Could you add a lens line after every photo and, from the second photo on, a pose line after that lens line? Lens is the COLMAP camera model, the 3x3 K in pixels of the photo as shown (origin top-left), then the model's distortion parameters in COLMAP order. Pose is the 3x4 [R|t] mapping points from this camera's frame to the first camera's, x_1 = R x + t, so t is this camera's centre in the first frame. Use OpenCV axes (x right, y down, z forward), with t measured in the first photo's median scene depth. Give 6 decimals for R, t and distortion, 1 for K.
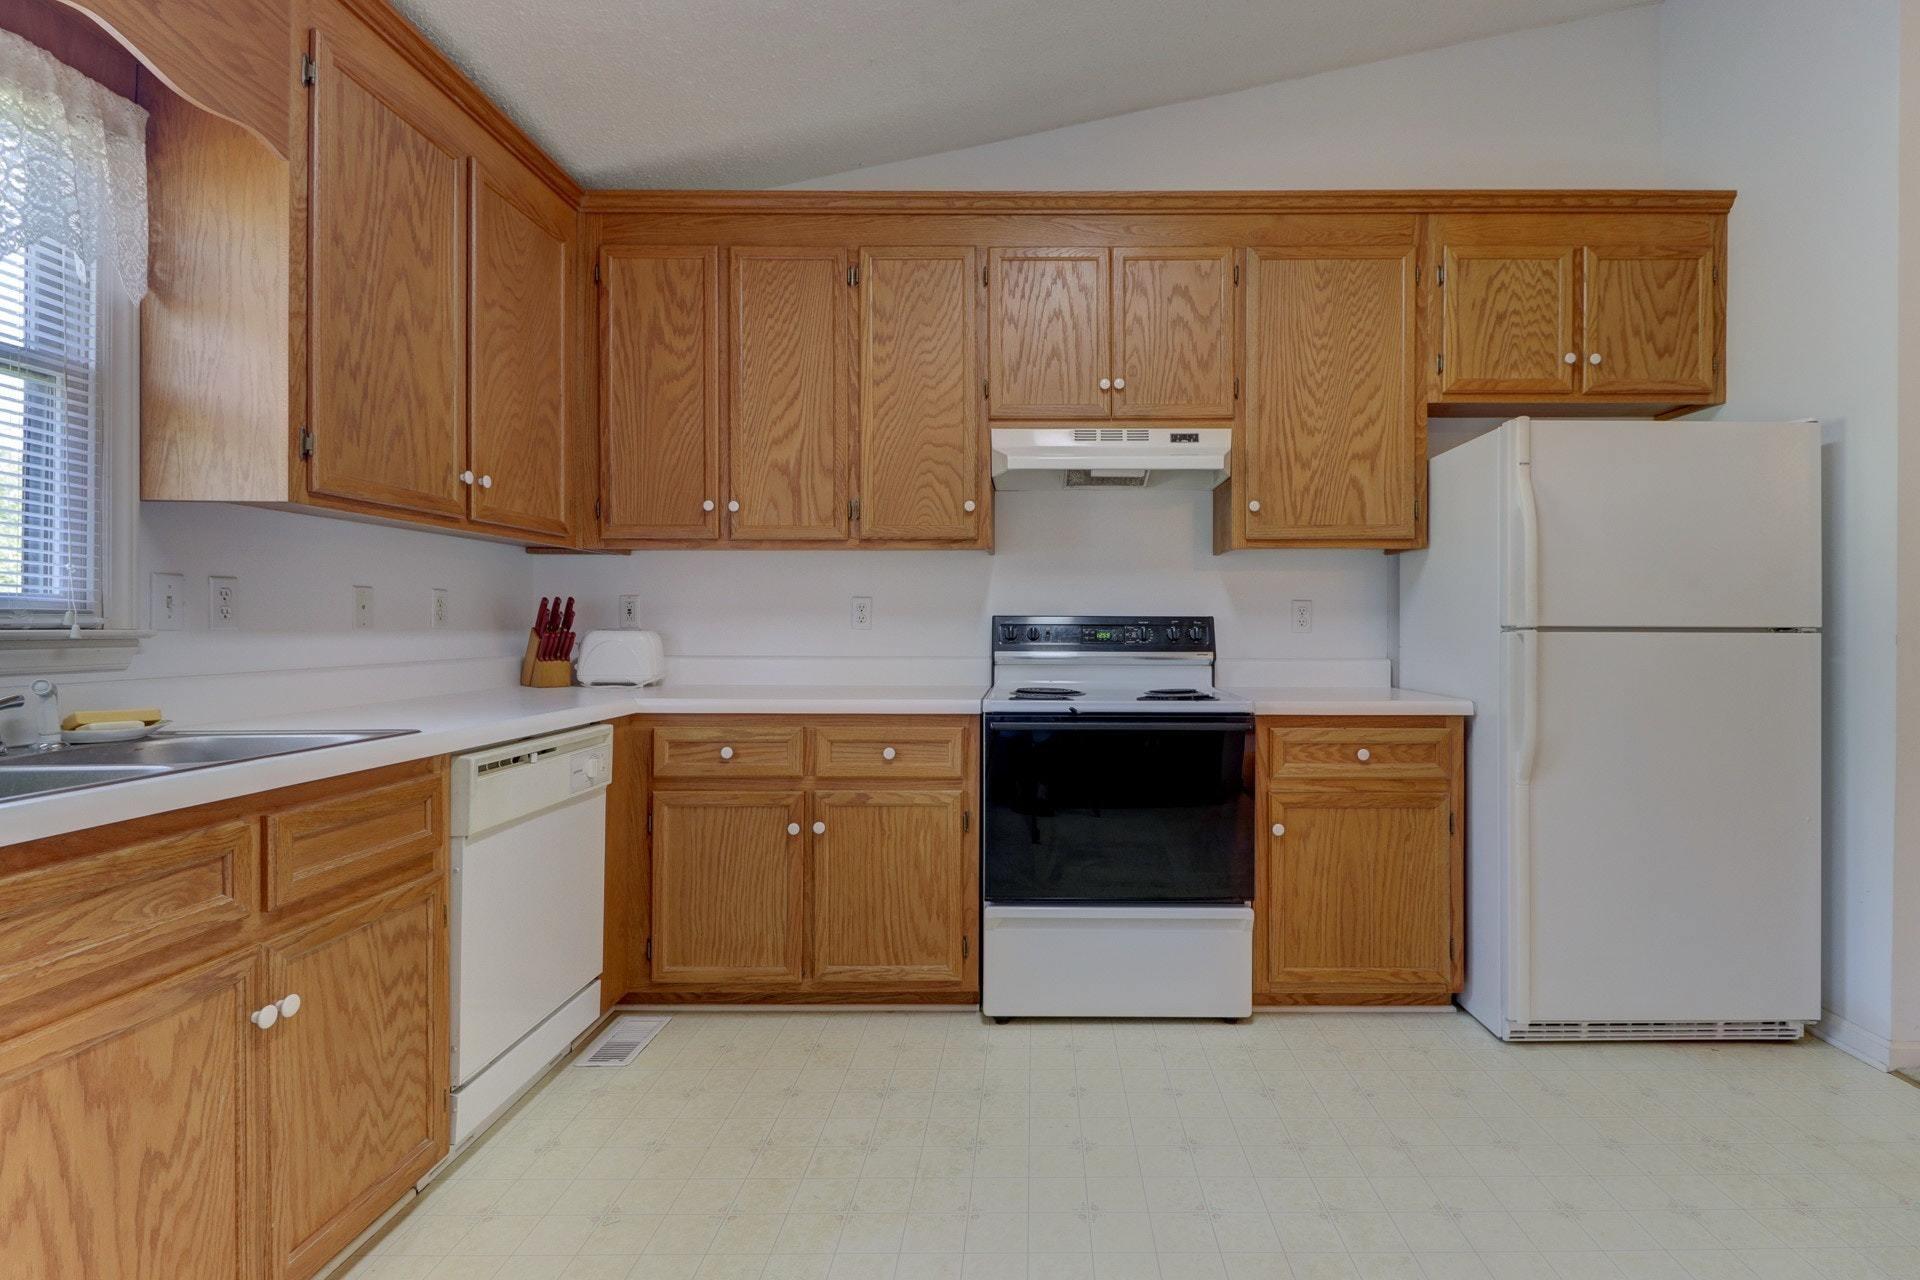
lens RADIAL K [[927.3, 0, 1010.9], [0, 927.3, 627.9], [0, 0, 1]] dist [0.021250, -0.017510]
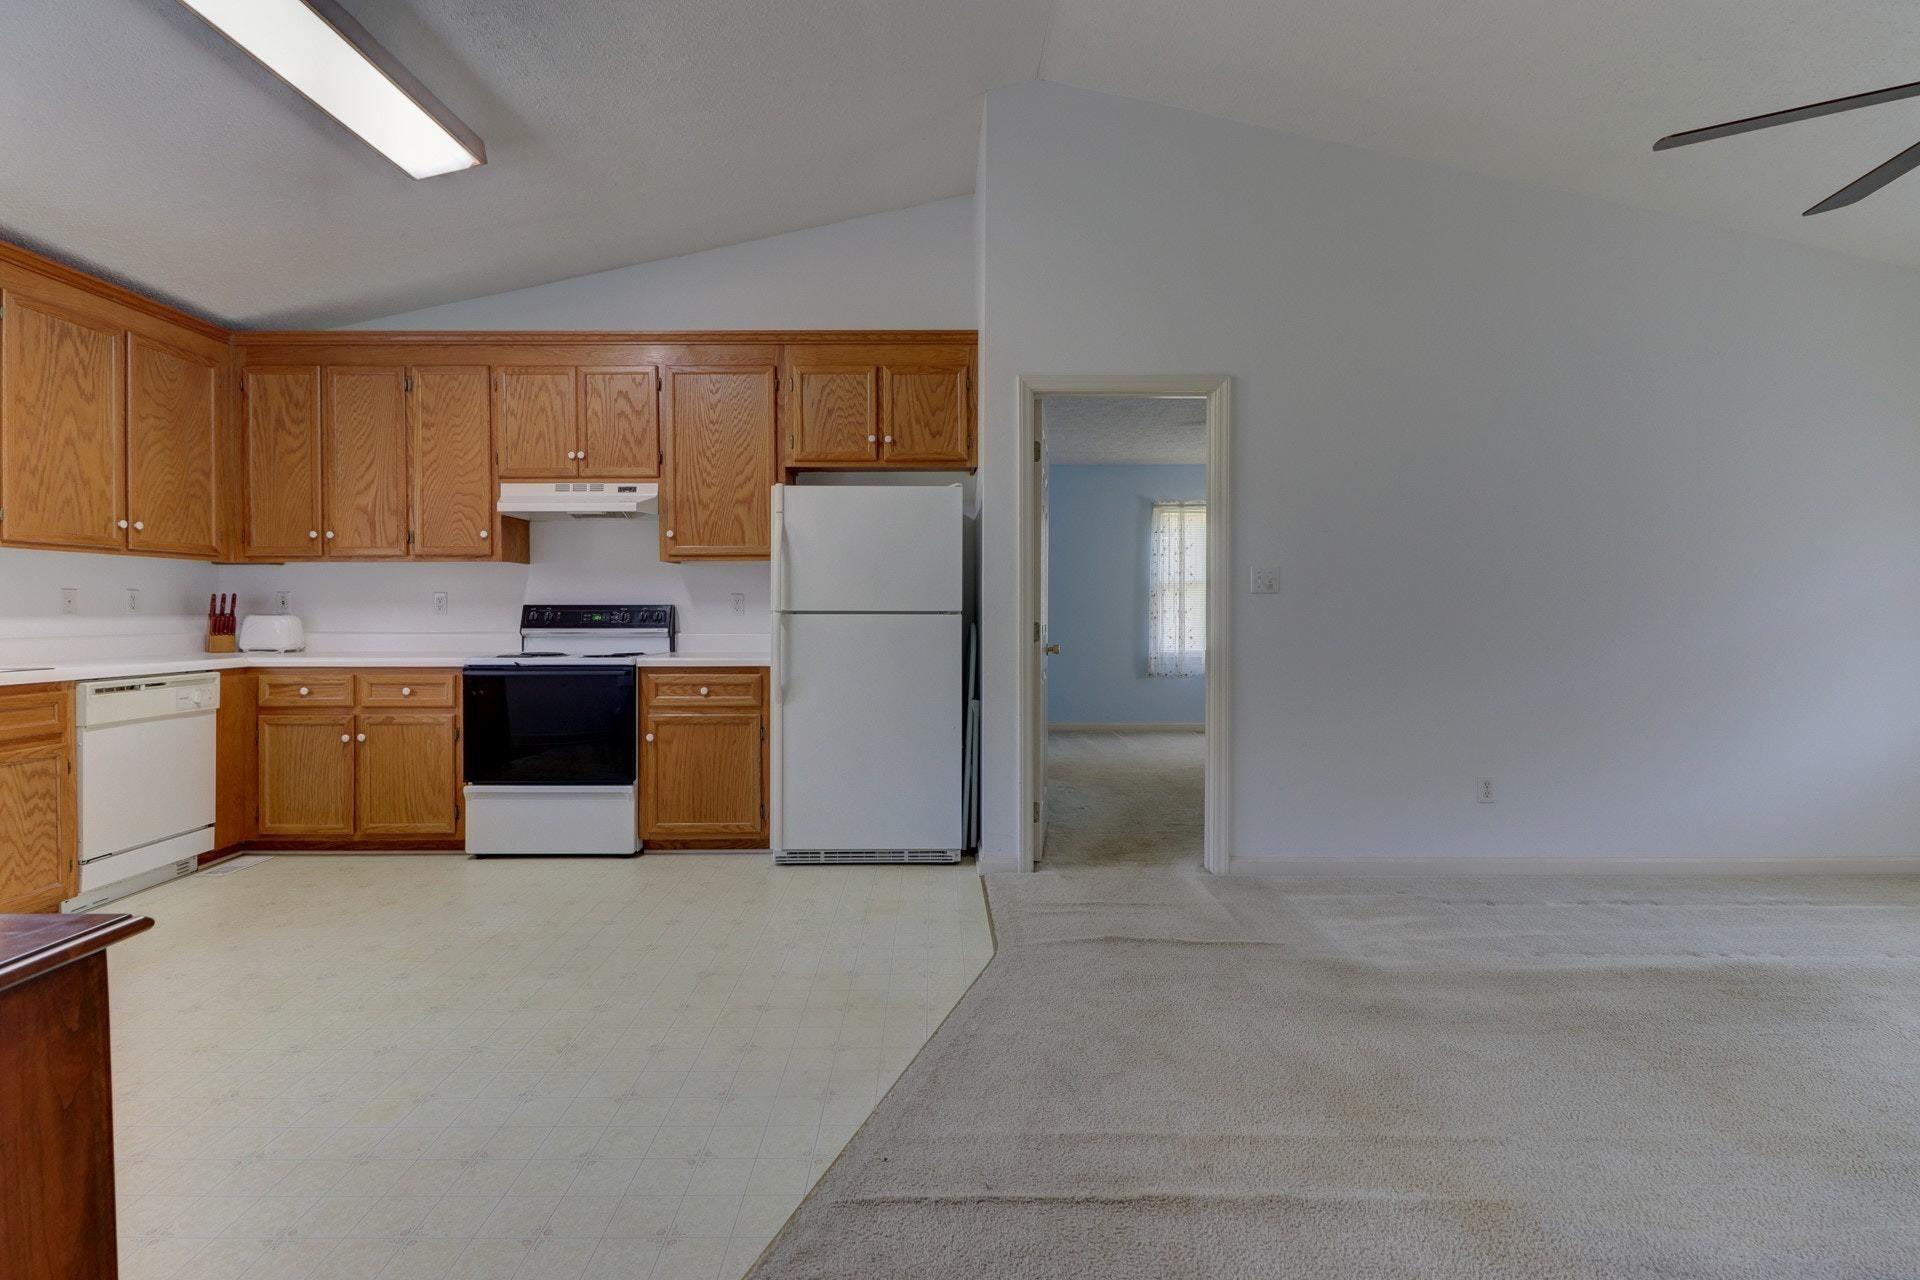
lens RADIAL K [[882.9, 0, 909.2], [0, 882.9, 618.8], [0, 0, 1]] dist [0.018421, -0.015584]
pose [[0.999992, -0.002949, 0.002564, 0.660424], [0.002932, 0.999972, 0.006881, 0.001822], [-0.002584, -0.006873, 0.999973, -0.479744]]
